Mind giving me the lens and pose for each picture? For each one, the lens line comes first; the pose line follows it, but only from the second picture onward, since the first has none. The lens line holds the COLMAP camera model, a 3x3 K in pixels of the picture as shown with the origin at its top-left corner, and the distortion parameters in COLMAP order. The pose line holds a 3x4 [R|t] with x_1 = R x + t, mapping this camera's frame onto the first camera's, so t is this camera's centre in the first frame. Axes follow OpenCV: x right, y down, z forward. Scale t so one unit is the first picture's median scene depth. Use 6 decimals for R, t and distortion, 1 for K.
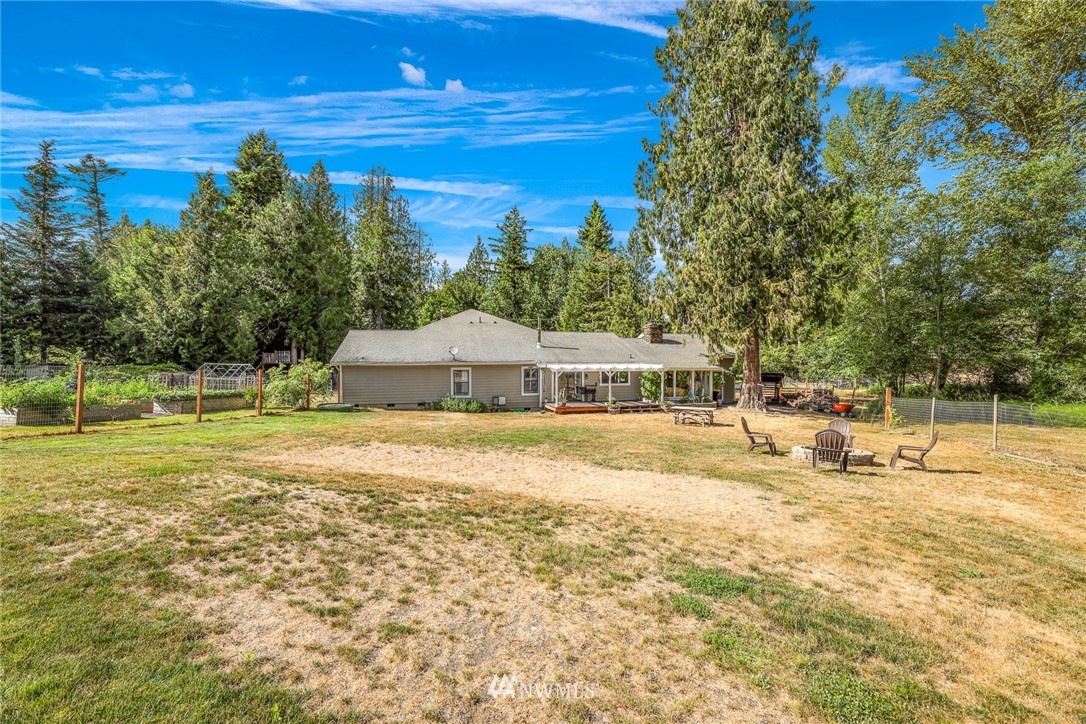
lens RADIAL K [[445.8, 0, 545.2], [0, 445.8, 369.3], [0, 0, 1]] dist [-0.002137, -0.000895]
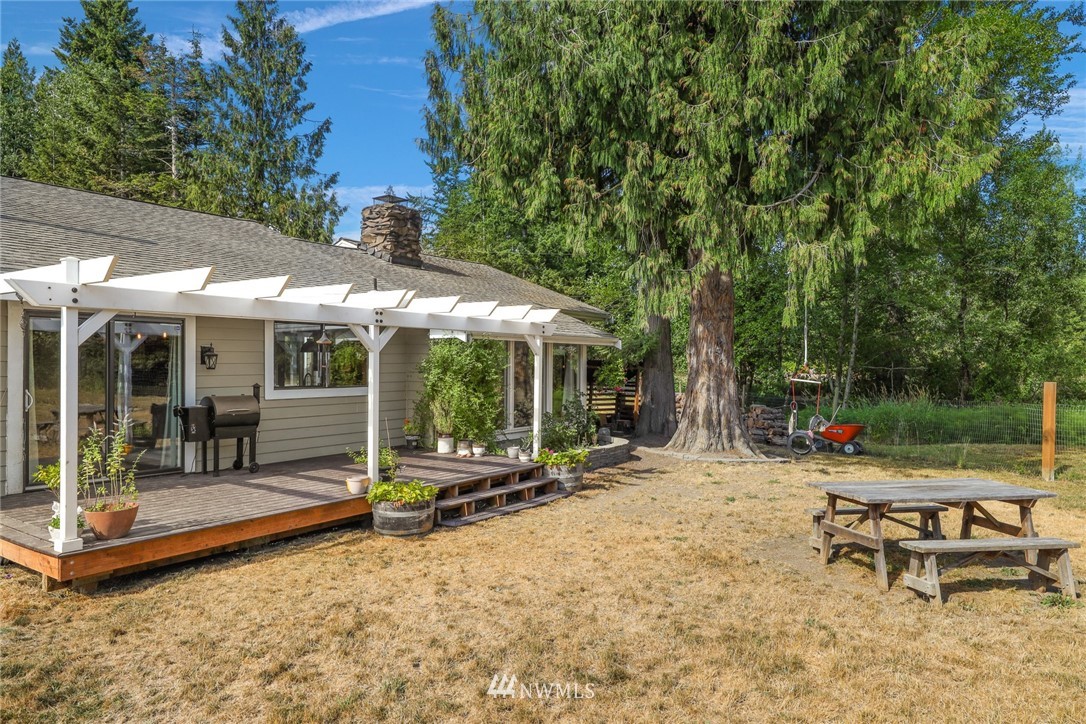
lens RADIAL K [[700.4, 0, 543.0], [0, 700.4, 362.0], [0, 0, 1]] dist [0.007261, 0.004183]
pose [[0.767019, 0.007030, 0.641586, -0.001693], [0.006394, 0.999807, -0.018599, 0.025854], [-0.641592, 0.018368, 0.766826, 0.642572]]
